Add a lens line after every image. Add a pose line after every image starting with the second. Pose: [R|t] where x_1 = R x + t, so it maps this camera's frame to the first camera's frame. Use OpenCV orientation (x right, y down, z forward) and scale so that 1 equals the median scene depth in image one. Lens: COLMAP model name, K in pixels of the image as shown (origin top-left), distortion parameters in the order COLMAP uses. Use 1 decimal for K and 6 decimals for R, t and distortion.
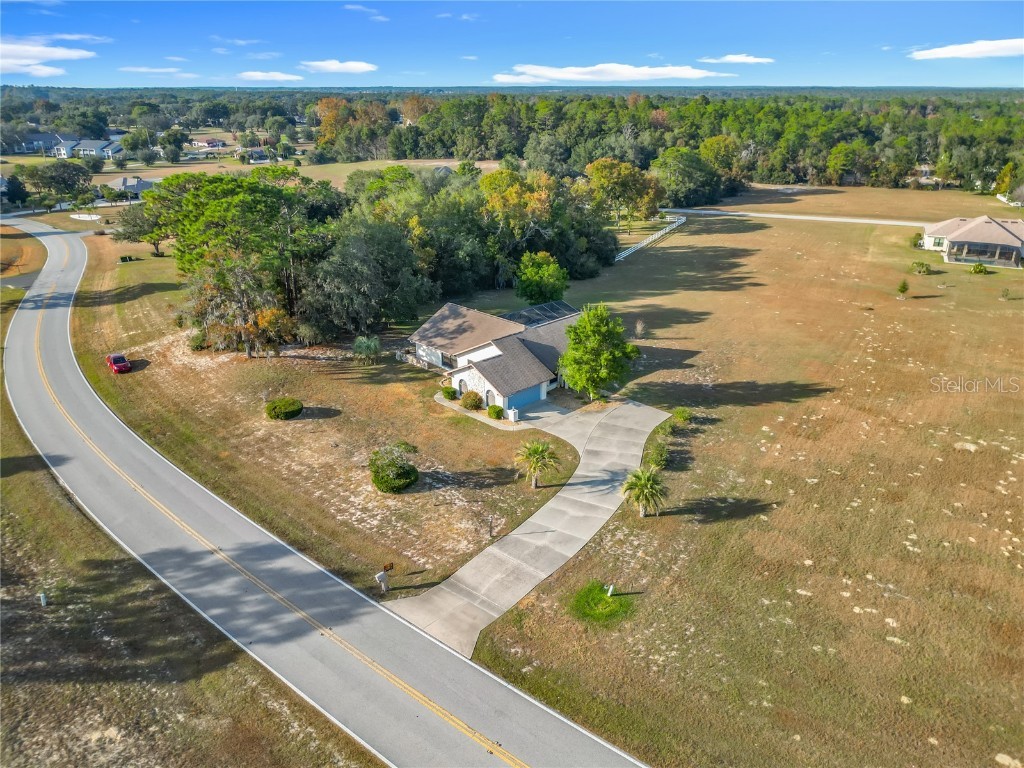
lens RADIAL K [[704.8, 0, 514.4], [0, 704.8, 401.8], [0, 0, 1]] dist [0.039864, -0.058982]
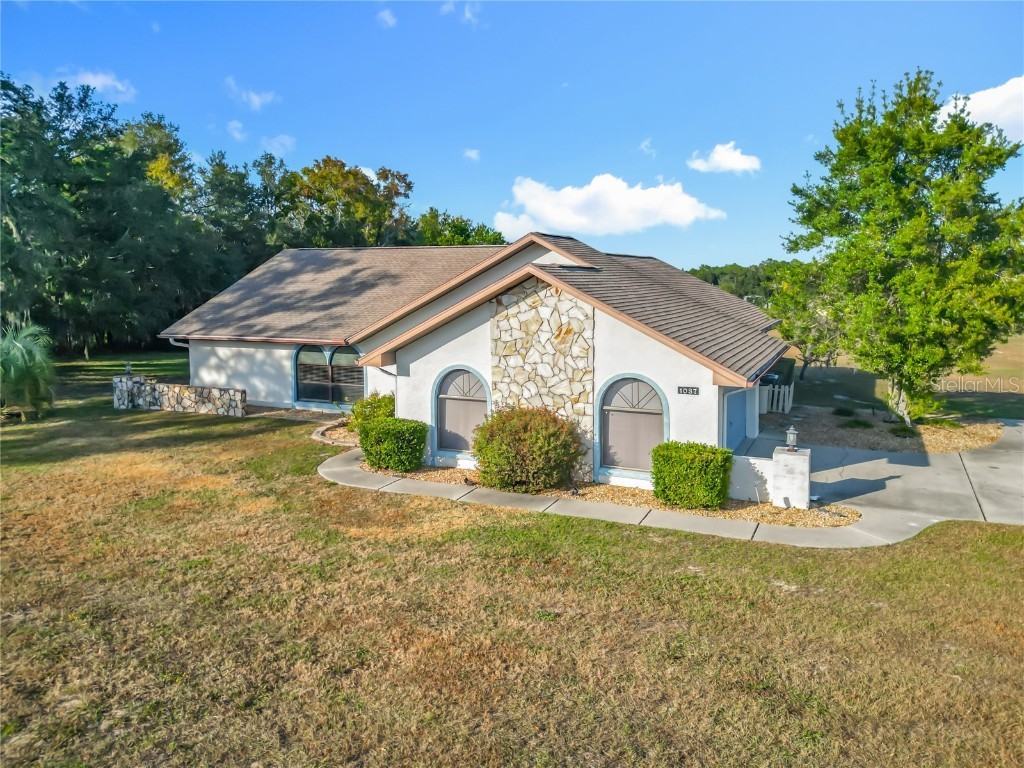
lens RADIAL K [[745.2, 0, 517.9], [0, 745.2, 353.0], [0, 0, 1]] dist [0.068939, -0.133282]
pose [[0.939844, -0.042213, 0.338986, -0.115491], [0.143186, 0.949635, -0.278730, 0.027638], [-0.310147, 0.310501, 0.898553, 0.661382]]
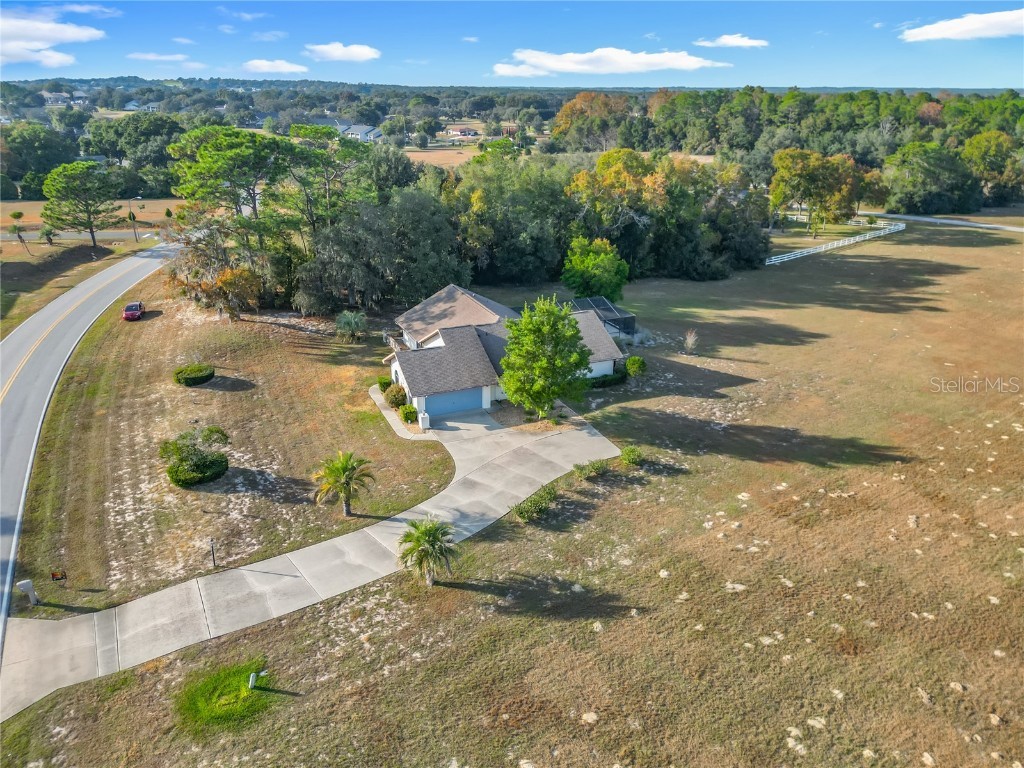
lens RADIAL K [[716.2, 0, 514.8], [0, 716.2, 380.1], [0, 0, 1]] dist [0.043161, -0.048747]
pose [[0.936091, 0.138313, -0.323425, 0.287201], [-0.147953, 0.988980, -0.005281, -0.031015], [0.319131, 0.052795, 0.946239, 0.198857]]
